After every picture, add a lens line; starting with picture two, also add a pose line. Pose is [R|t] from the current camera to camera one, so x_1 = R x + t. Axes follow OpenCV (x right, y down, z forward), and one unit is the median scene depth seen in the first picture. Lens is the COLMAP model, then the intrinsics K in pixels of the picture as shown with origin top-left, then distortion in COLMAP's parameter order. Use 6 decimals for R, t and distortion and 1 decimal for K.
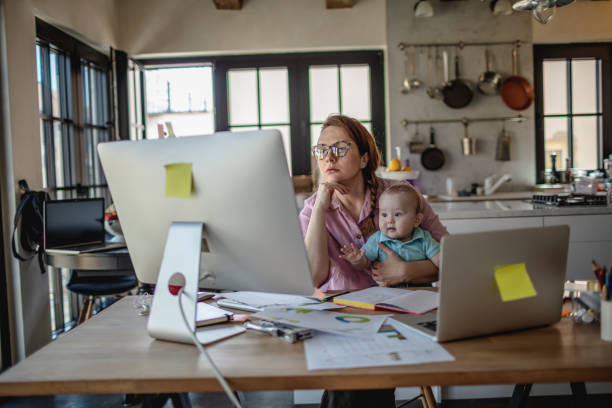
lens RADIAL K [[589.2, 0, 306.0], [0, 589.2, 204.0], [0, 0, 1]] dist [-0.087116, 0.088674]
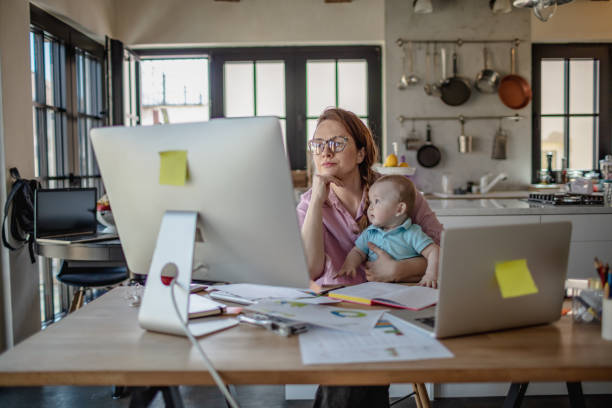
lens RADIAL K [[589.2, 0, 306.0], [0, 589.2, 204.0], [0, 0, 1]] dist [-0.087116, 0.088674]
pose [[0.999744, 0.019524, 0.011394, -0.002038], [-0.019592, 0.999791, 0.005896, 0.002786], [-0.011277, -0.006118, 0.999918, 0.007103]]
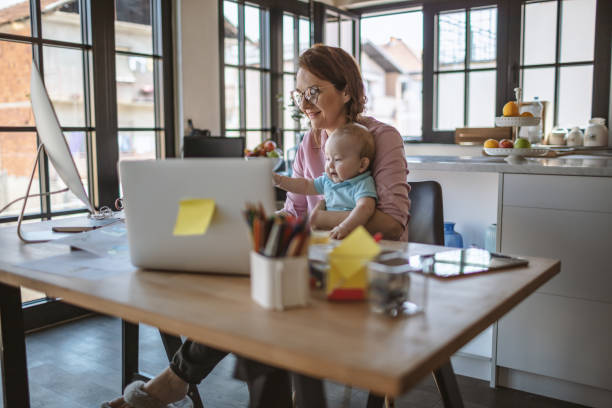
lens RADIAL K [[589.2, 0, 306.0], [0, 589.2, 204.0], [0, 0, 1]] dist [-0.087116, 0.088674]
pose [[0.820550, 0.098959, -0.562943, 0.294056], [-0.052305, 0.993766, 0.098453, 0.000548], [0.569177, -0.051341, 0.820611, 0.085870]]
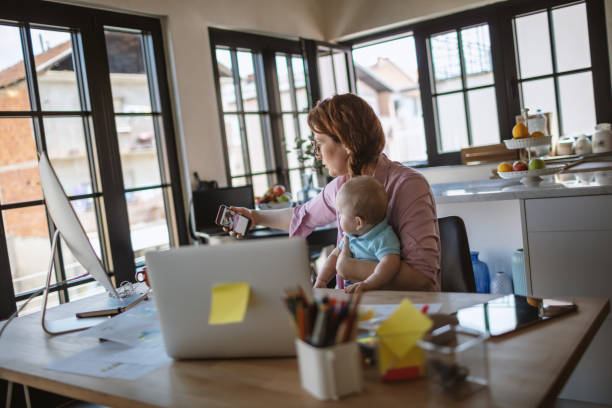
lens RADIAL K [[589.2, 0, 306.0], [0, 589.2, 204.0], [0, 0, 1]] dist [-0.087116, 0.088674]
pose [[0.820573, -0.019055, -0.571224, 0.277167], [0.060192, 0.996767, 0.053216, -0.019340], [0.568364, -0.078051, 0.819067, 0.088500]]
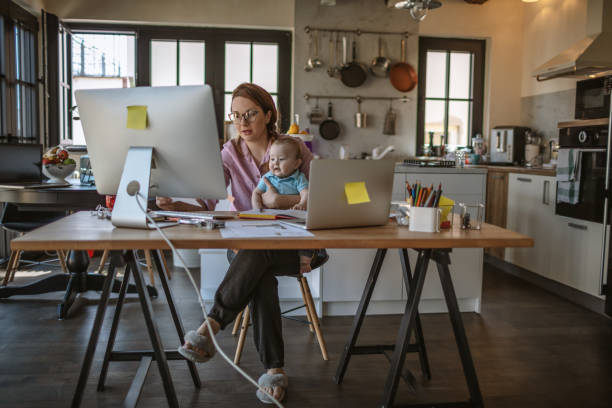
lens RADIAL K [[589.2, 0, 306.0], [0, 589.2, 204.0], [0, 0, 1]] dist [-0.087116, 0.088674]
pose [[0.986963, 0.034652, 0.157176, -0.006966], [-0.040859, 0.998500, 0.036434, 0.030951], [-0.155677, -0.042381, 0.986898, -0.150839]]
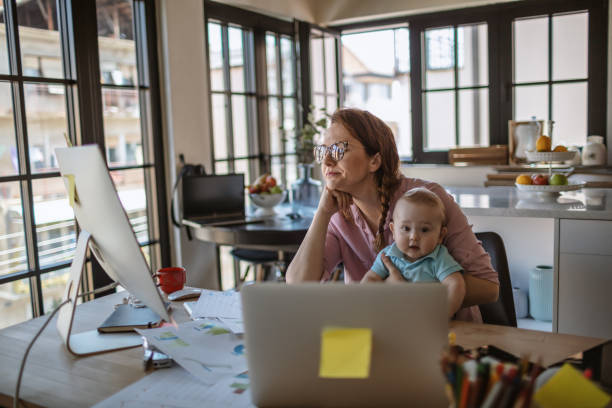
lens RADIAL K [[589.2, 0, 306.0], [0, 589.2, 204.0], [0, 0, 1]] dist [-0.087116, 0.088674]
pose [[0.874600, 0.059690, -0.481157, 0.190034], [-0.017131, 0.995578, 0.092368, -0.039011], [0.484543, -0.072542, 0.871755, 0.084558]]
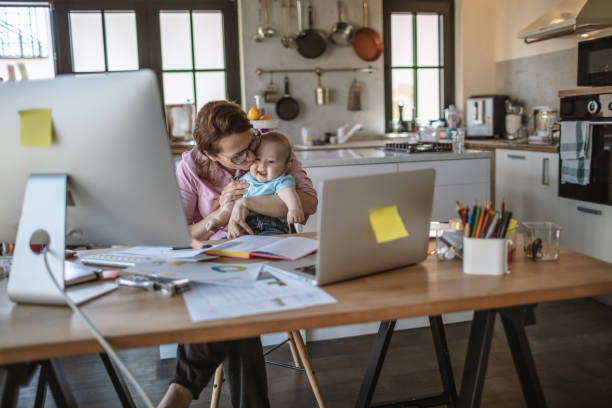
lens RADIAL K [[589.2, 0, 306.0], [0, 589.2, 204.0], [0, 0, 1]] dist [-0.087116, 0.088674]
pose [[0.967463, -0.035119, 0.250563, -0.012841], [0.014357, 0.996344, 0.084213, 0.002069], [-0.252604, -0.077875, 0.964431, 0.007074]]
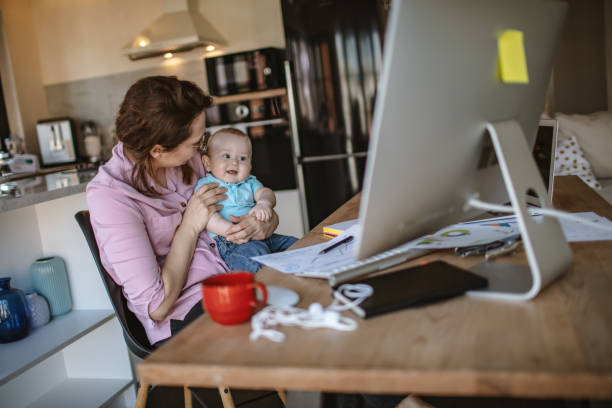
lens RADIAL K [[589.2, 0, 306.0], [0, 589.2, 204.0], [0, 0, 1]] dist [-0.087116, 0.088674]
pose [[0.271091, -0.146957, 0.951269, -0.287797], [0.156541, 0.981851, 0.107070, 0.002022], [-0.949739, 0.119887, 0.289175, 0.303656]]
